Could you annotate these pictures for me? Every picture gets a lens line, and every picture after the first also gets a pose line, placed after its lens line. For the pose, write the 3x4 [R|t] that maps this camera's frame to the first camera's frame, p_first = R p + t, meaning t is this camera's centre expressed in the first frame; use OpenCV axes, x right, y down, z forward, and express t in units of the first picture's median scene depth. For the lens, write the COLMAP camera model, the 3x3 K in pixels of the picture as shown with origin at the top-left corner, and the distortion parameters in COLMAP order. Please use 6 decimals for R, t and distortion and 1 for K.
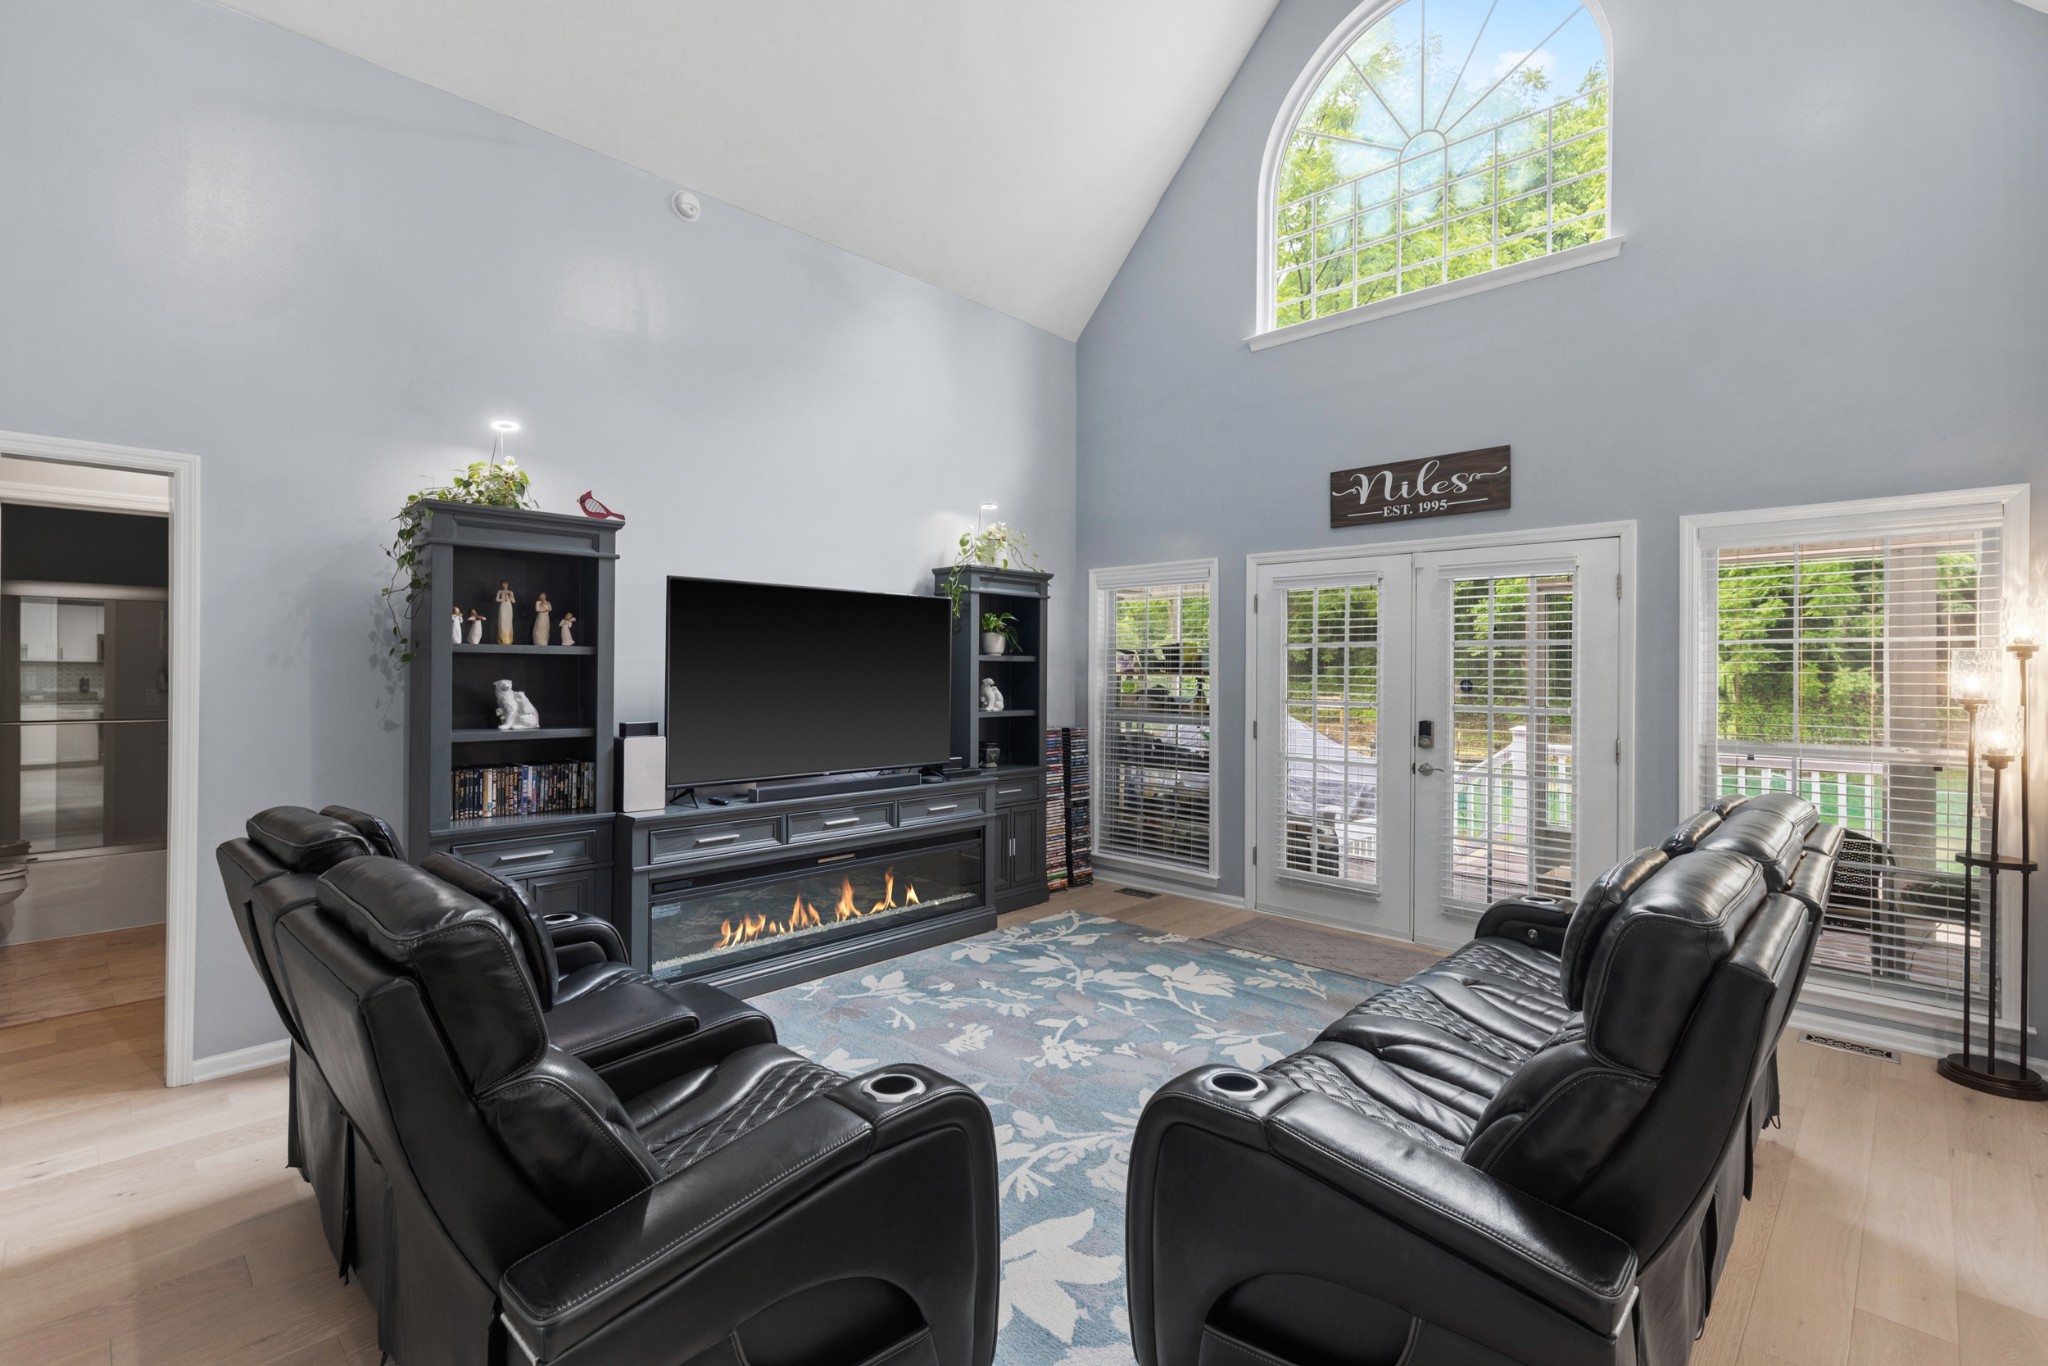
lens RADIAL K [[937.6, 0, 1096.4], [0, 937.6, 658.7], [0, 0, 1]] dist [0.007059, -0.000081]
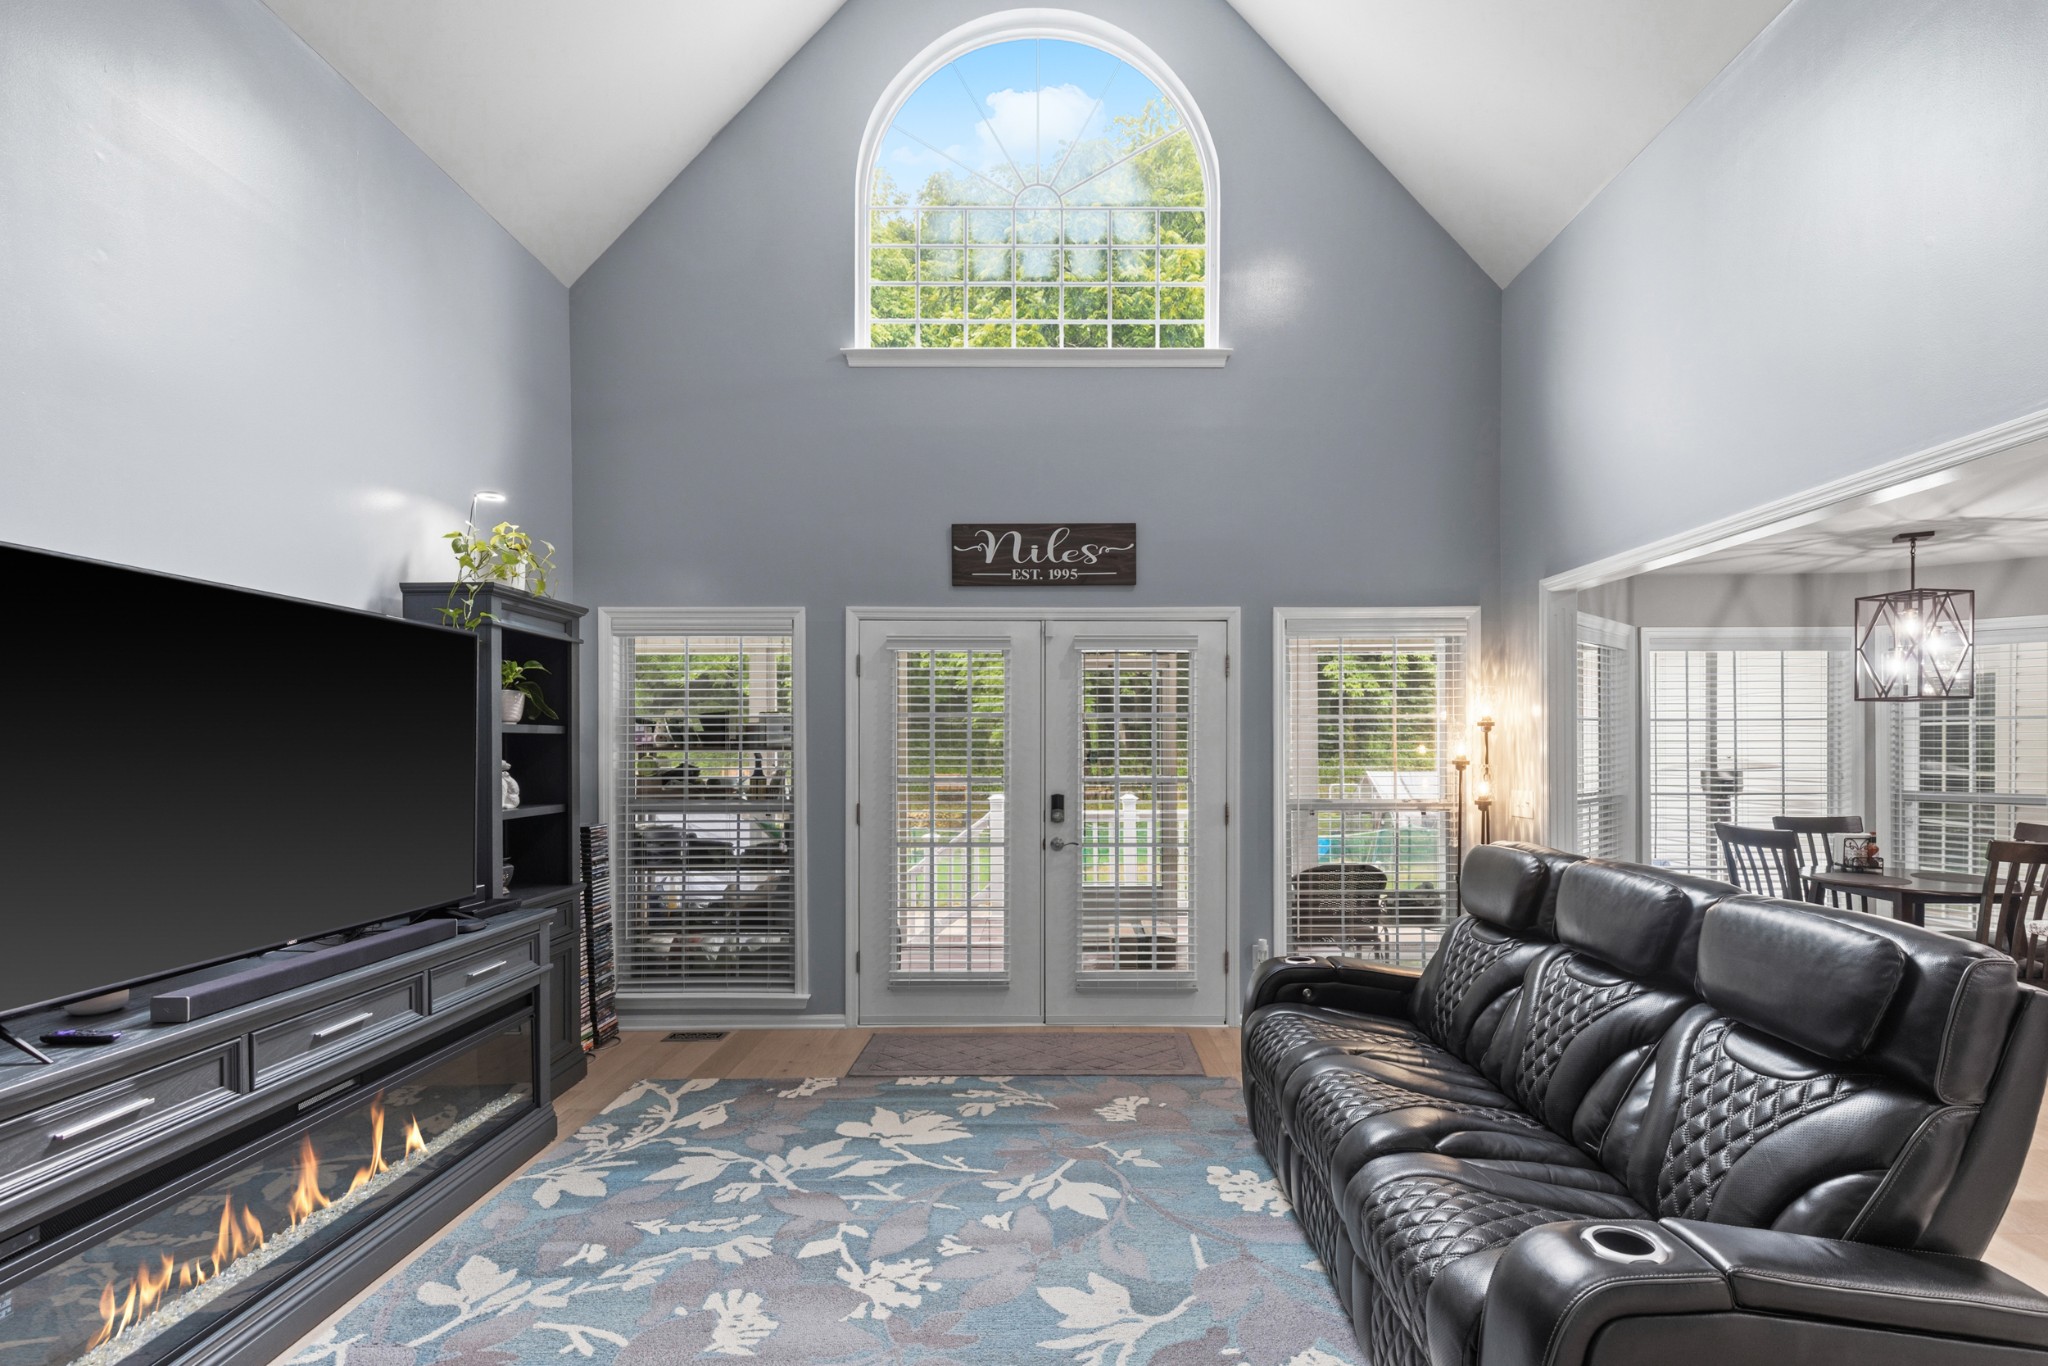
lens RADIAL K [[937.6, 0, 1093.6], [0, 937.6, 738.6], [0, 0, 1]] dist [0.007059, -0.000081]
pose [[0.737554, -0.003832, 0.675278, -0.275687], [-0.001134, 0.999975, 0.006914, 0.001455], [-0.675288, -0.005865, 0.737531, 0.257701]]
